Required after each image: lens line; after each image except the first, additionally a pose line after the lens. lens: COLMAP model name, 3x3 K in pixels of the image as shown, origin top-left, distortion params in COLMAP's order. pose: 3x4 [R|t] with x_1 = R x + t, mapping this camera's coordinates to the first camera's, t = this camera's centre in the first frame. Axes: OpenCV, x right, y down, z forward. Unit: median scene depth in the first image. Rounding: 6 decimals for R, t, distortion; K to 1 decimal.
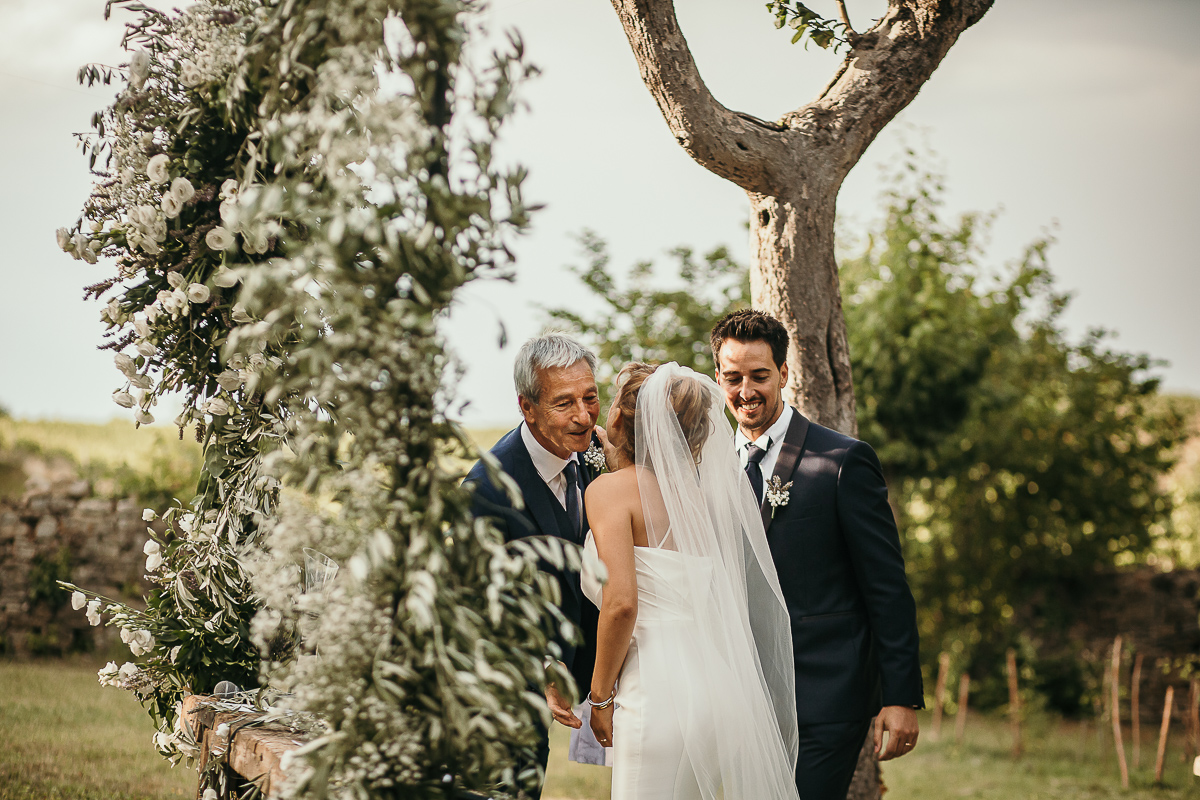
lens RADIAL K [[2904.1, 0, 600.0], [0, 2904.1, 400.0], [0, 0, 1]] dist [0.232898, -5.199634]
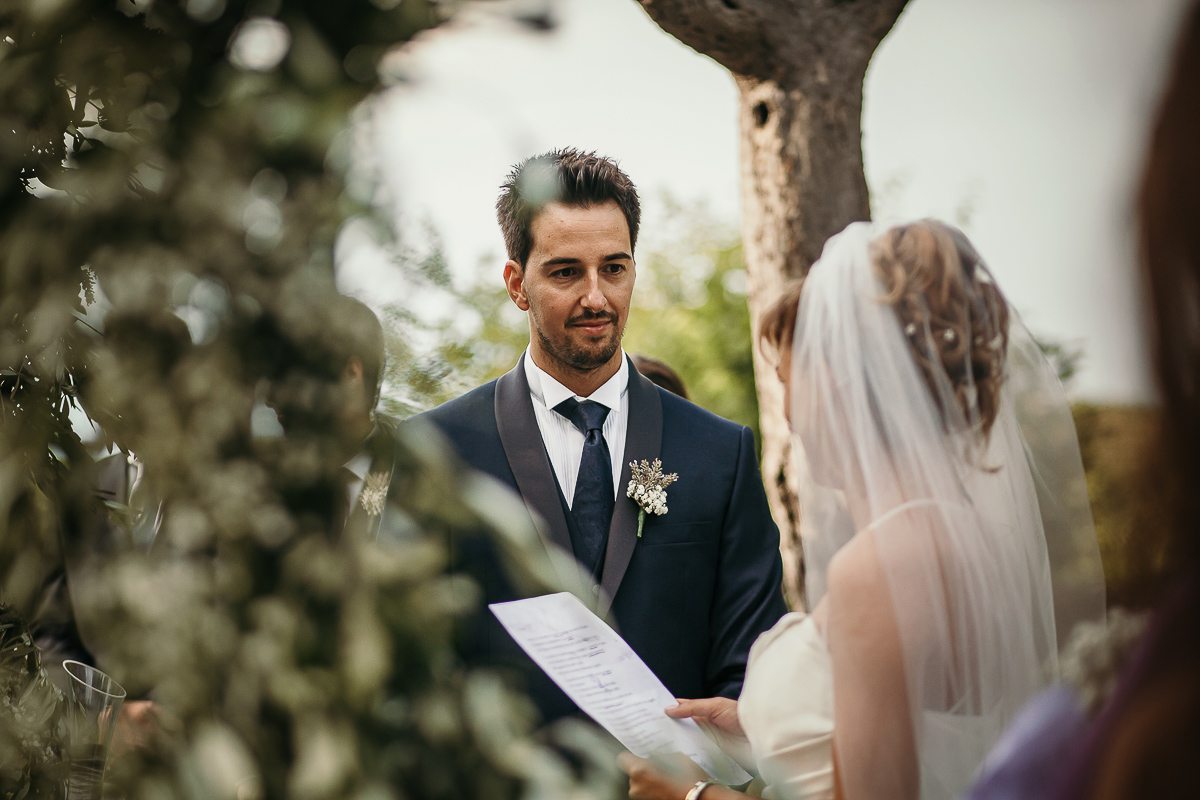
lens RADIAL K [[2904.1, 0, 600.0], [0, 2904.1, 400.0], [0, 0, 1]] dist [0.232898, -5.199634]
pose [[0.997173, -0.031188, 0.068359, -0.050433], [0.031567, 0.999492, -0.004475, 0.007788], [-0.068185, 0.006620, 0.997651, 0.630331]]
